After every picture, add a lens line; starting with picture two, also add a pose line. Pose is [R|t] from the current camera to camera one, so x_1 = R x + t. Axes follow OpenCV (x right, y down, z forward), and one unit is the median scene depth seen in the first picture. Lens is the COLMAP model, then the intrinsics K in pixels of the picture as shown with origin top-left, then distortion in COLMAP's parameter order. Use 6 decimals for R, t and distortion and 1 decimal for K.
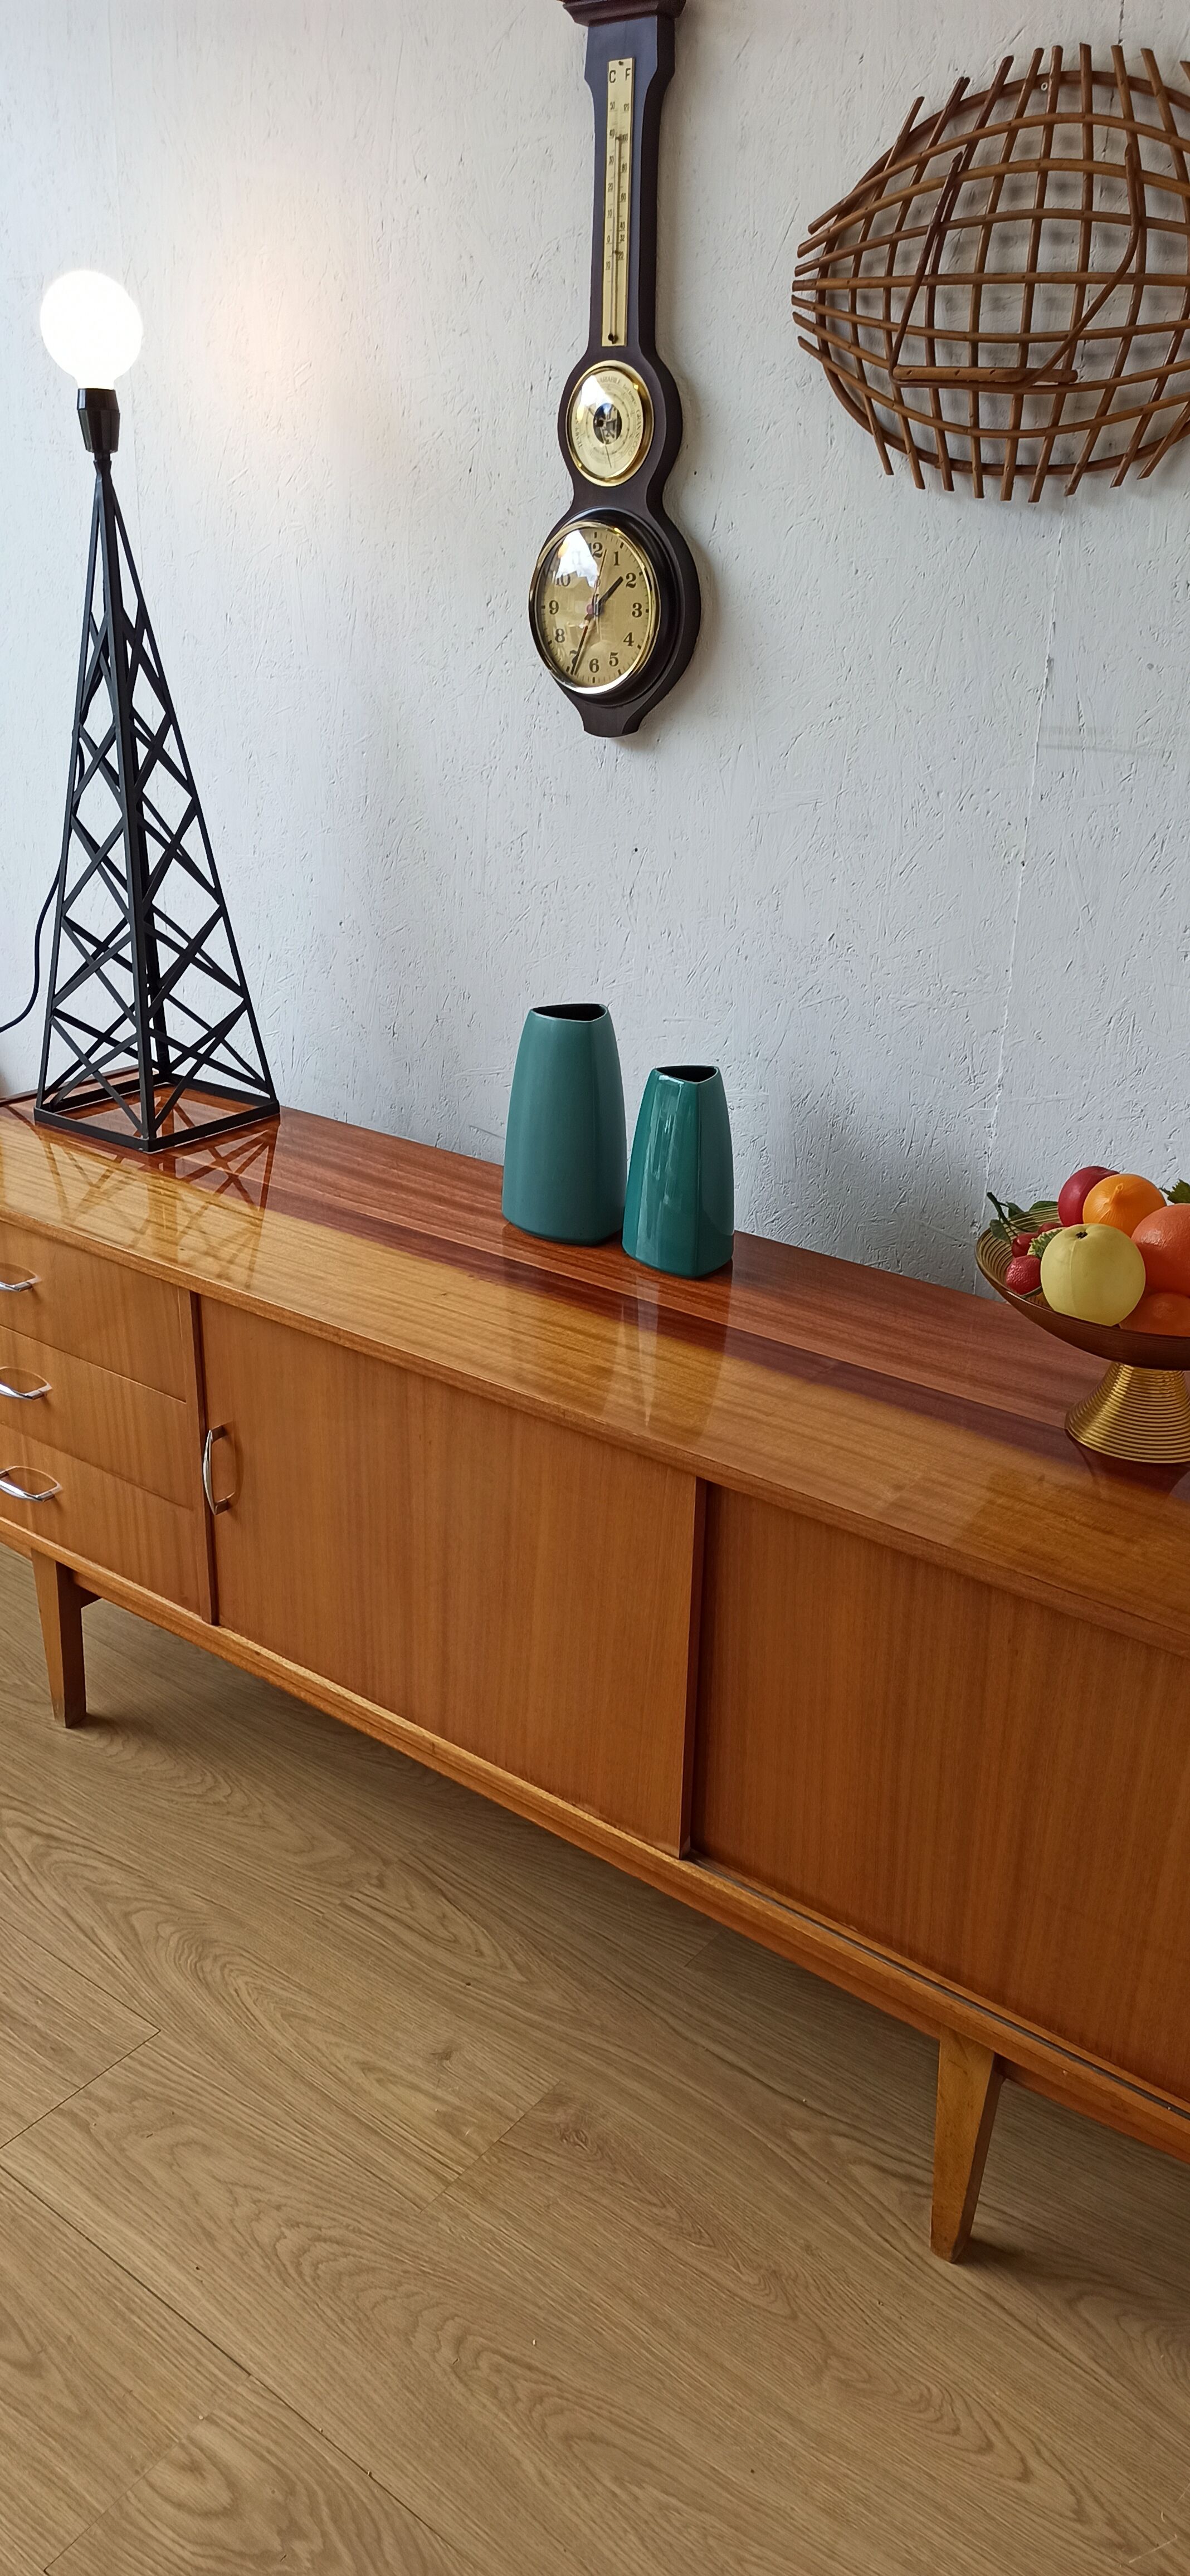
lens RADIAL K [[1886.3, 0, 597.5], [0, 1886.3, 1286.6], [0, 0, 1]] dist [0.073256, -0.093196]
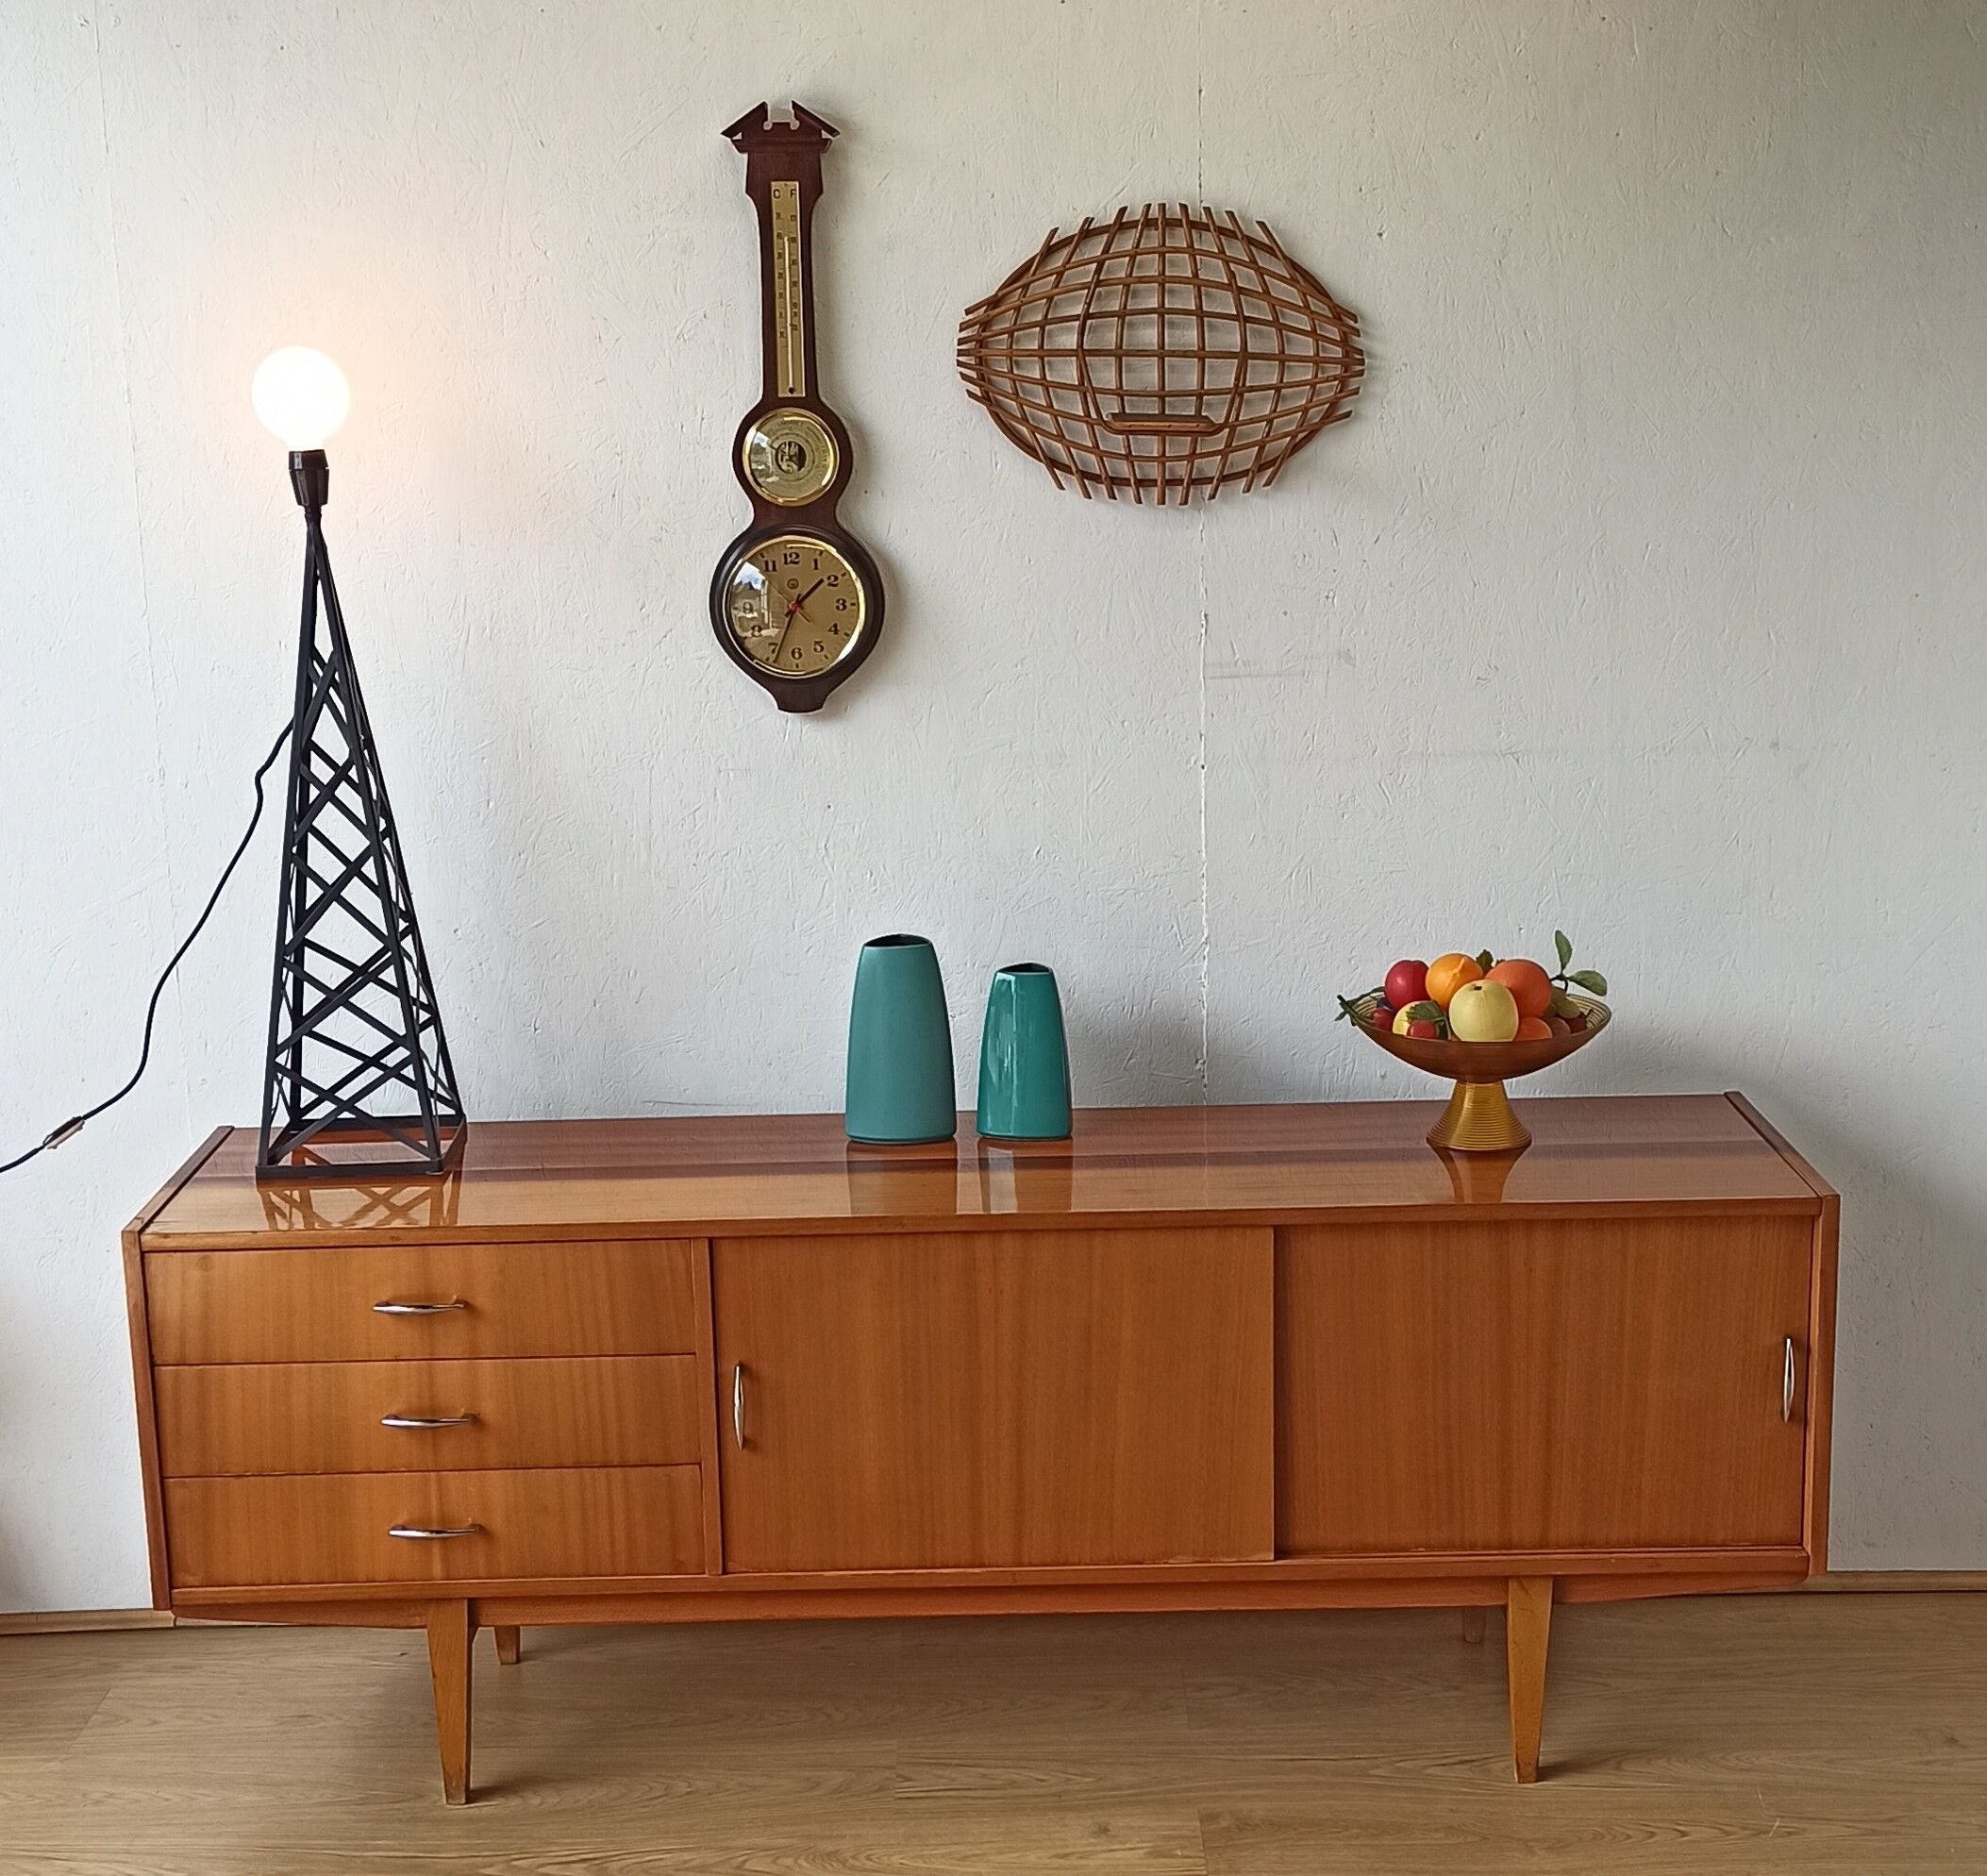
lens RADIAL K [[3204.1, 0, 963.2], [0, 3204.1, 1047.5], [0, 0, 1]] dist [0.068052, -0.094978]
pose [[0.788760, -0.175757, 0.589039, -1.255348], [0.267441, 0.960925, -0.071401, 0.072227], [-0.553473, 0.213852, 0.804944, -0.630497]]
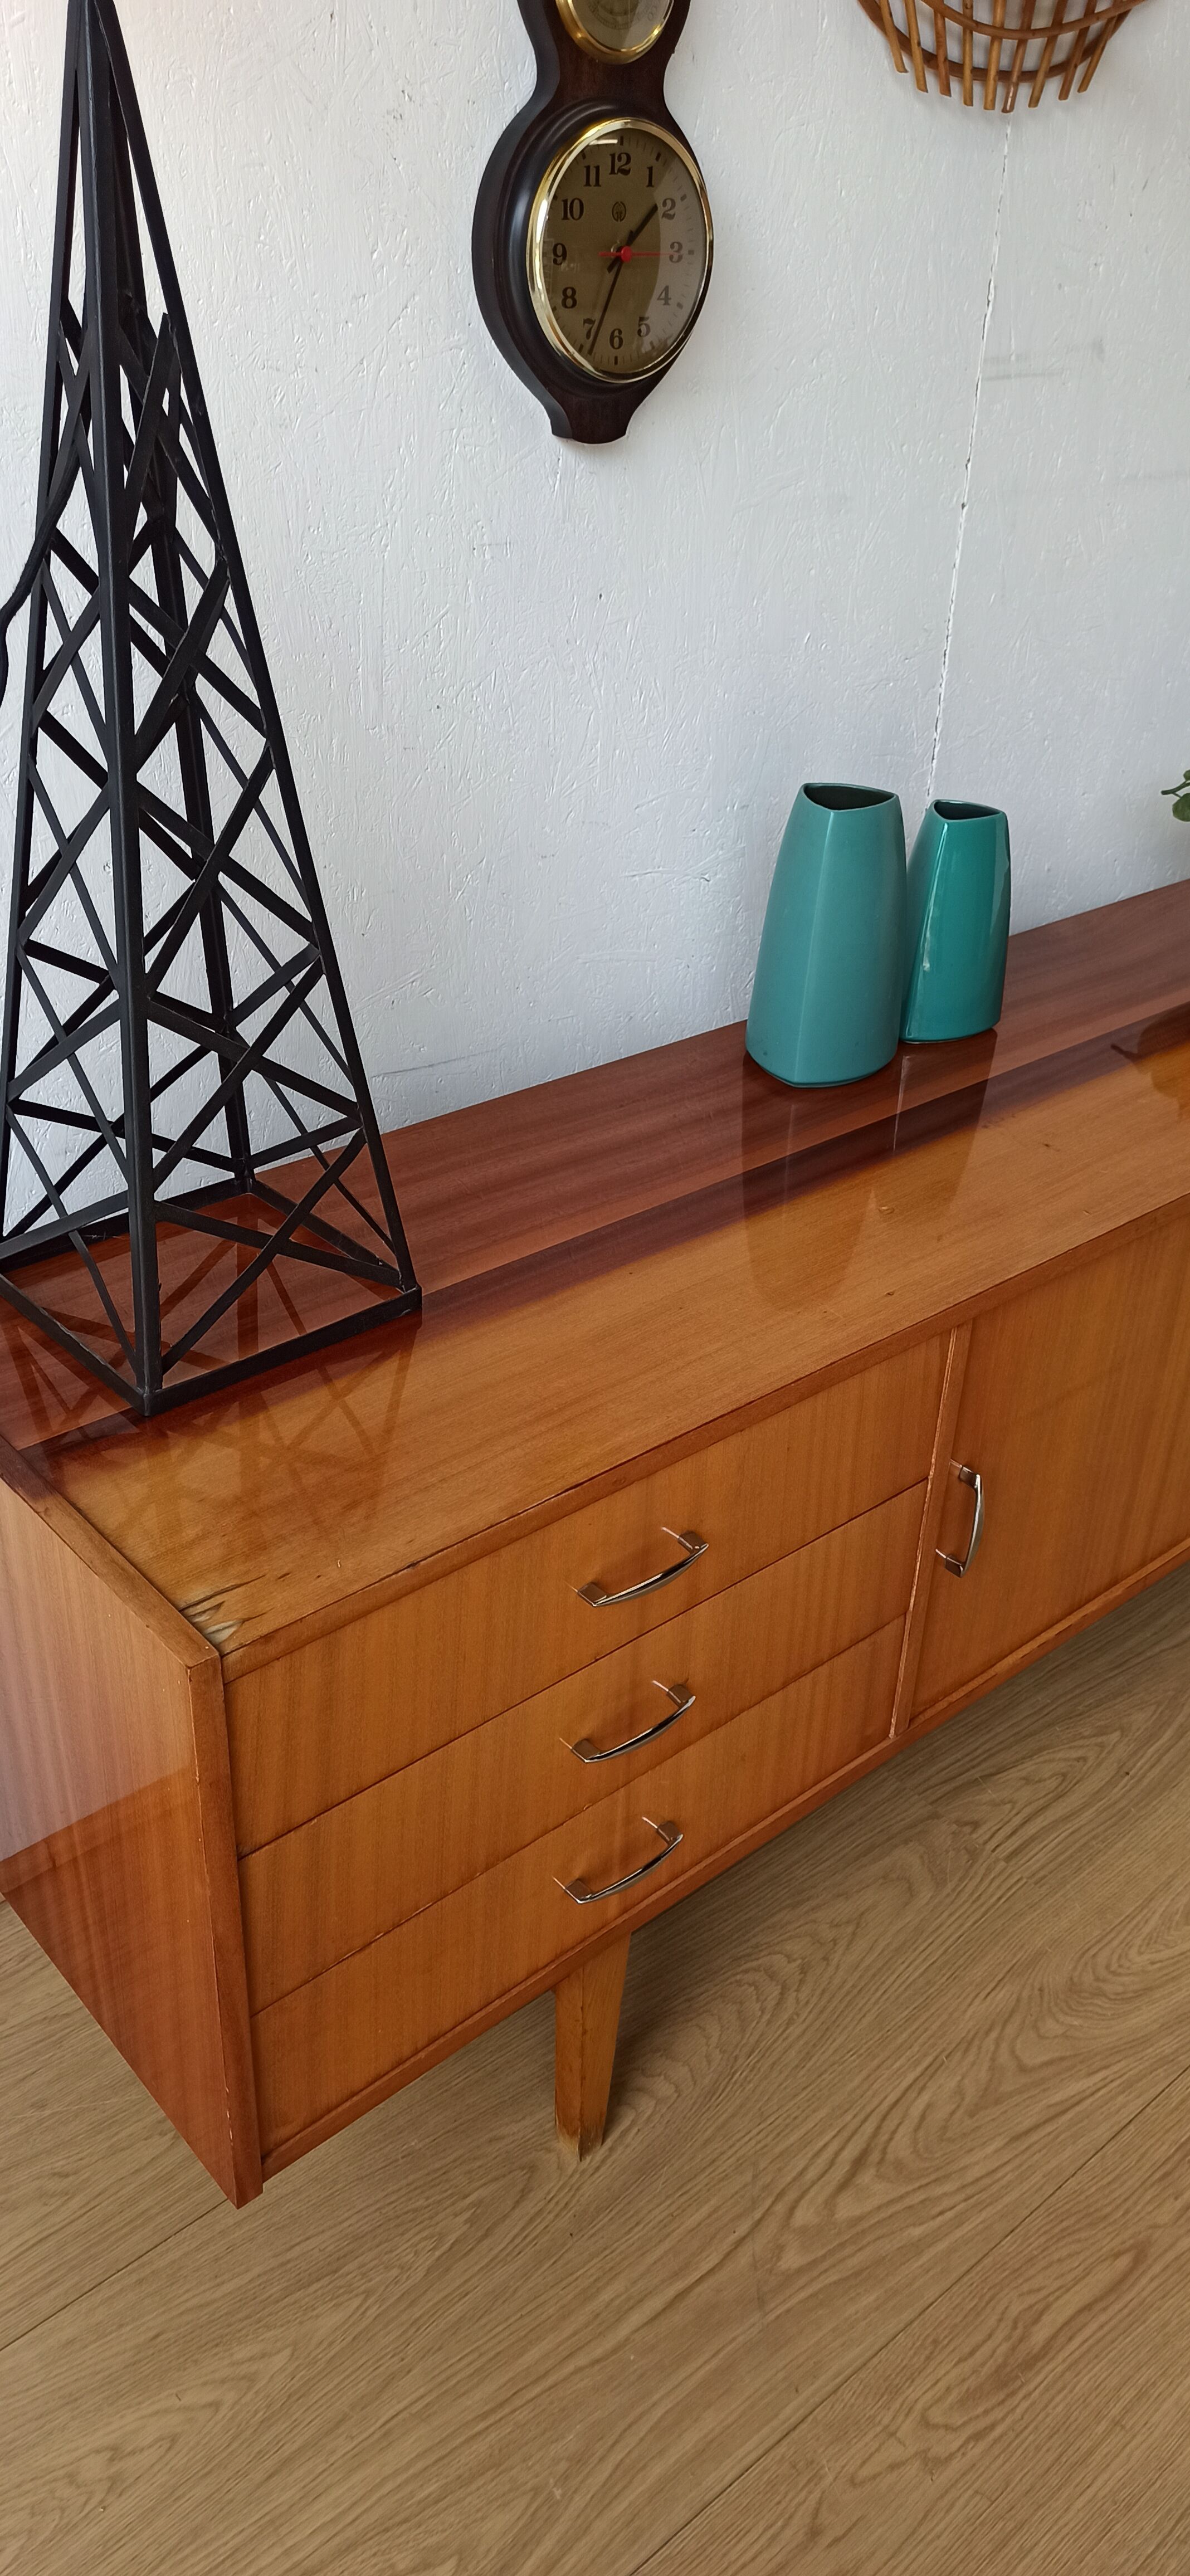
lens RADIAL K [[1899.4, 0, 590.9], [0, 1899.4, 1286.6], [0, 0, 1]] dist [0.079739, -0.106604]
pose [[0.196688, -0.504774, 0.840546, -0.903529], [0.337859, 0.839679, 0.425195, -0.388503], [-0.920416, 0.200355, 0.335697, 0.960351]]
